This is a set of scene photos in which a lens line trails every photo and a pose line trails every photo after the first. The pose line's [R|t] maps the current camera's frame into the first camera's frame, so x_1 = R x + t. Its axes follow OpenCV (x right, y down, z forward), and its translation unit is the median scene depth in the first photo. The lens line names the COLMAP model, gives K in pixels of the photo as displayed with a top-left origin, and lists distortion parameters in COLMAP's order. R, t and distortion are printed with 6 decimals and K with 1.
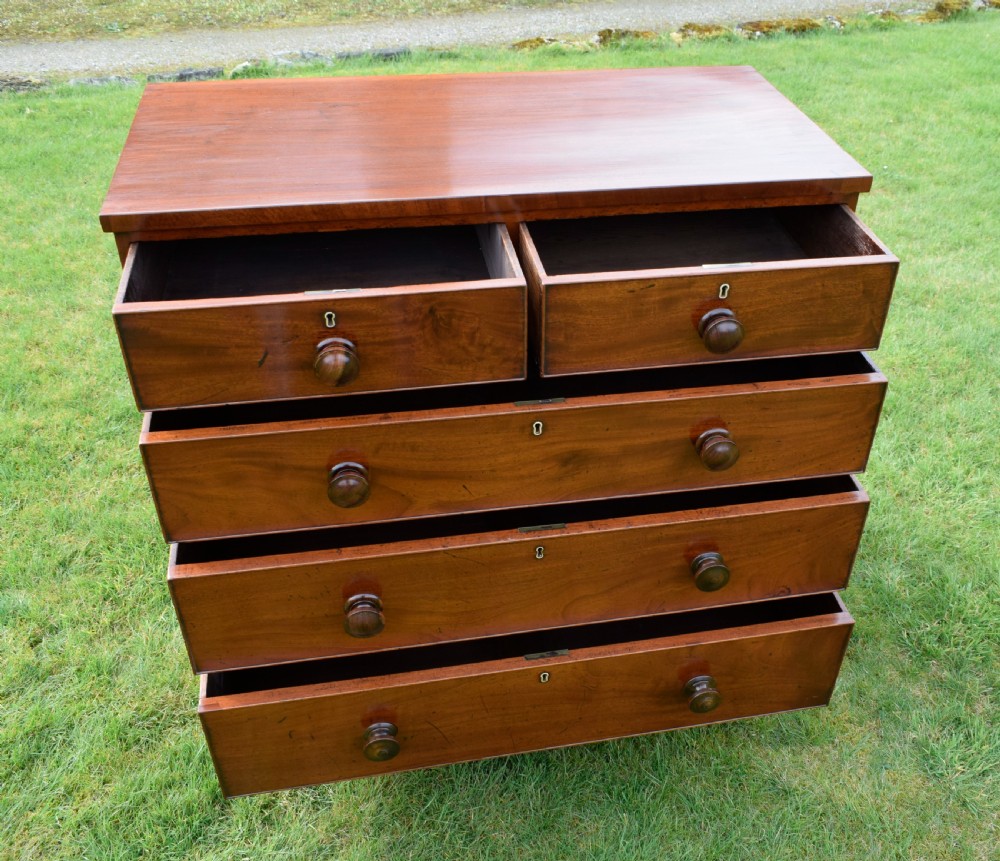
lens RADIAL K [[1021.2, 0, 570.8], [0, 1021.2, 437.0], [0, 0, 1]] dist [-0.017119, 0.011156]
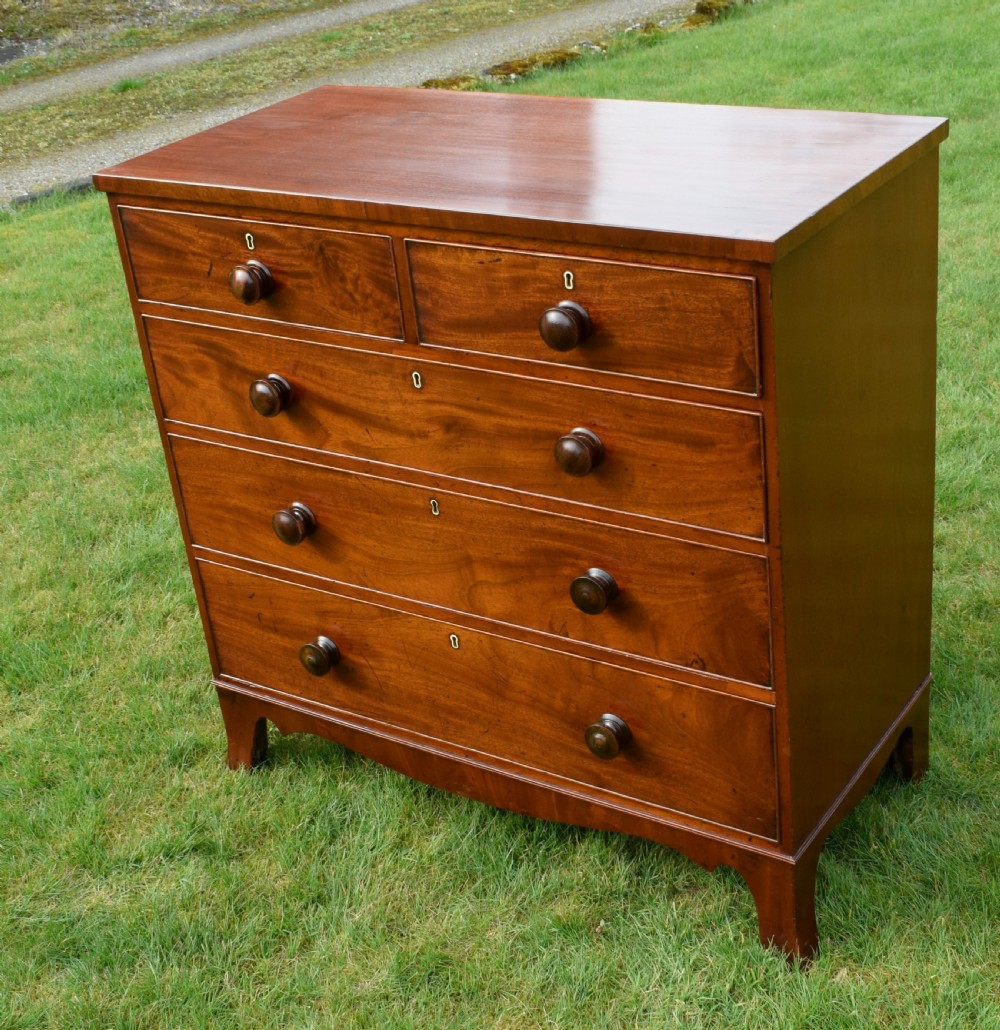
lens RADIAL K [[1636.5, 0, 557.7], [0, 1636.5, 549.7], [0, 0, 1]] dist [-0.018669, -0.000756]
pose [[0.706140, 0.239101, -0.666481, 1.075515], [-0.328283, 0.944537, -0.008963, 0.090866], [0.627373, 0.225124, 0.745468, -0.028070]]
